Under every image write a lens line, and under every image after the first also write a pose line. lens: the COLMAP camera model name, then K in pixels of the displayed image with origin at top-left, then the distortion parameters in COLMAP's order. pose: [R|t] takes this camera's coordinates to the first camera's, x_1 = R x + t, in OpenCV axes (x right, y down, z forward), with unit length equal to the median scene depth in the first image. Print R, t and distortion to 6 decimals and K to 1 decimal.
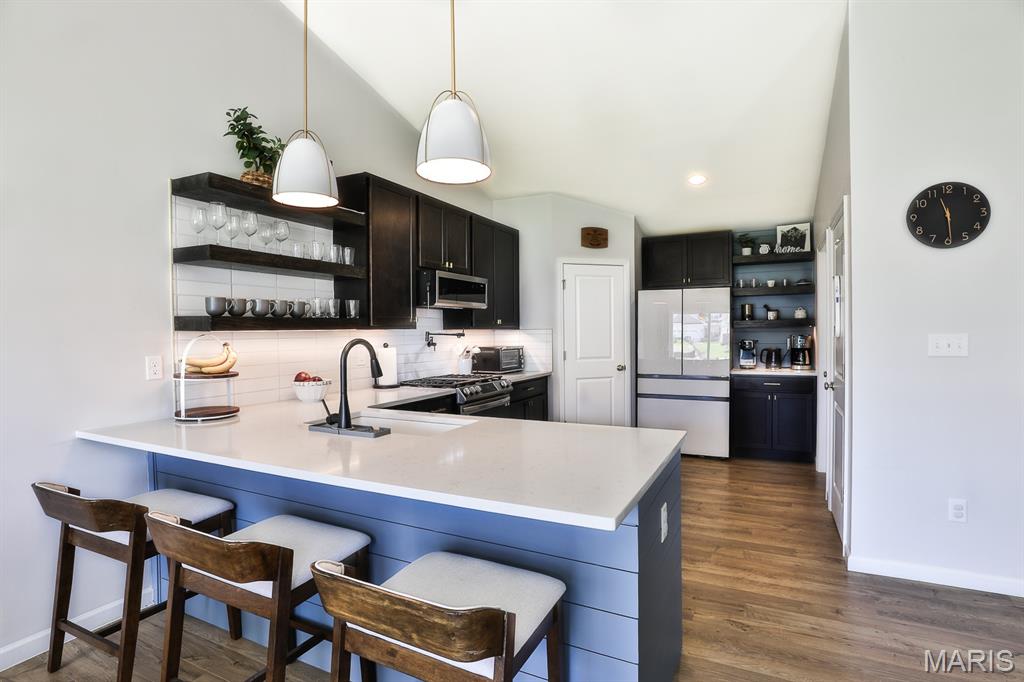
lens RADIAL K [[566.4, 0, 512.0], [0, 566.4, 341.0], [0, 0, 1]] dist [-0.026344, 0.001488]
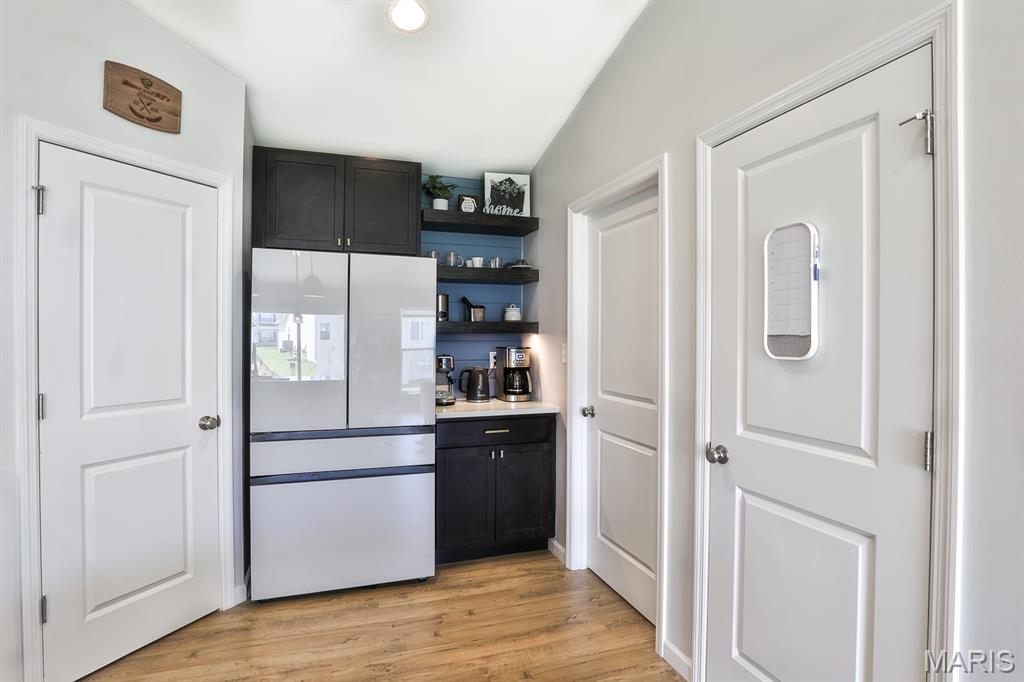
lens RADIAL K [[566.4, 0, 512.0], [0, 566.4, 341.0], [0, 0, 1]] dist [-0.026344, 0.001488]
pose [[0.724464, 0.007213, 0.689275, 0.064064], [0.003470, 0.999894, -0.014110, -0.008520], [-0.689304, 0.012614, 0.724363, 0.533726]]
